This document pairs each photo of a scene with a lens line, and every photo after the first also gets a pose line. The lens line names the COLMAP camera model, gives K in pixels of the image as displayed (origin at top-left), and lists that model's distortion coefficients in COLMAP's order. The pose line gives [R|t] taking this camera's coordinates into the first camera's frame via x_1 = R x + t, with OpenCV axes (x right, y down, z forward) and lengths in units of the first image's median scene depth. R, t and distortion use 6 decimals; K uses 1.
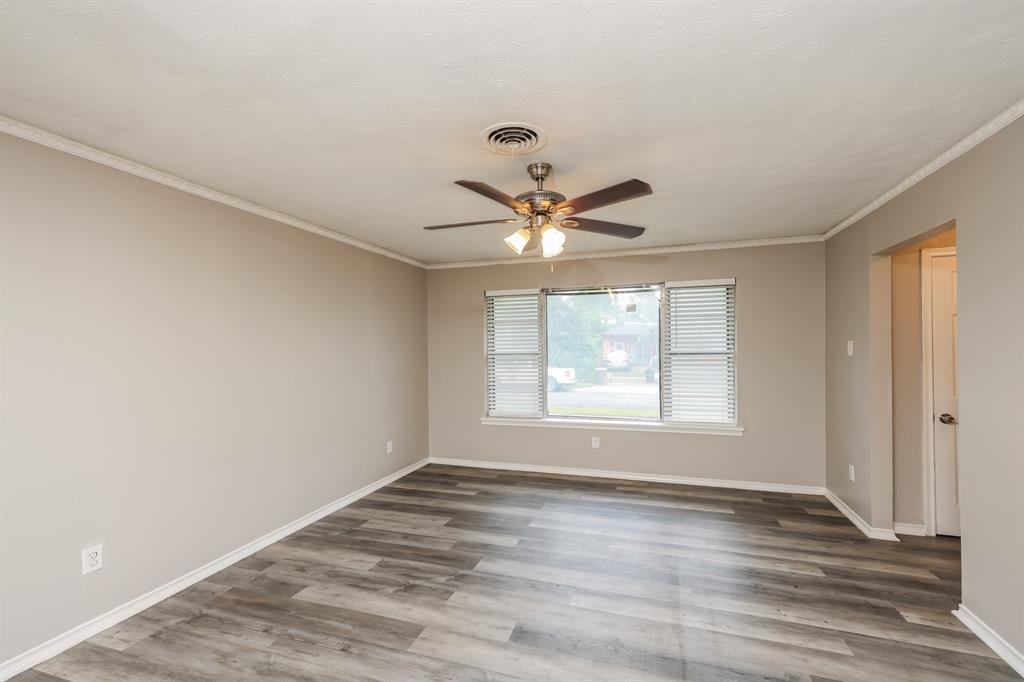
lens RADIAL K [[463.9, 0, 487.5], [0, 463.9, 346.6], [0, 0, 1]] dist [0.002550, 0.000206]
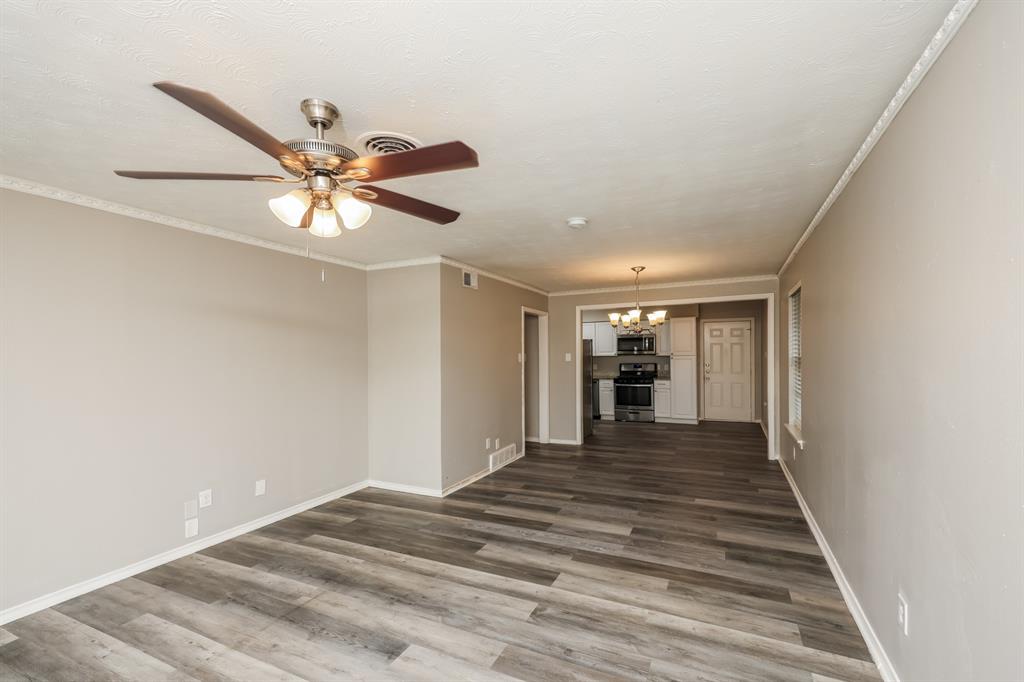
lens RADIAL K [[463.9, 0, 487.5], [0, 463.9, 346.6], [0, 0, 1]] dist [0.002550, 0.000206]
pose [[-0.991823, 0.024025, 0.125337, -0.176279], [0.022427, 0.999648, -0.014142, -0.005359], [-0.125632, -0.011215, -0.992013, 1.314377]]
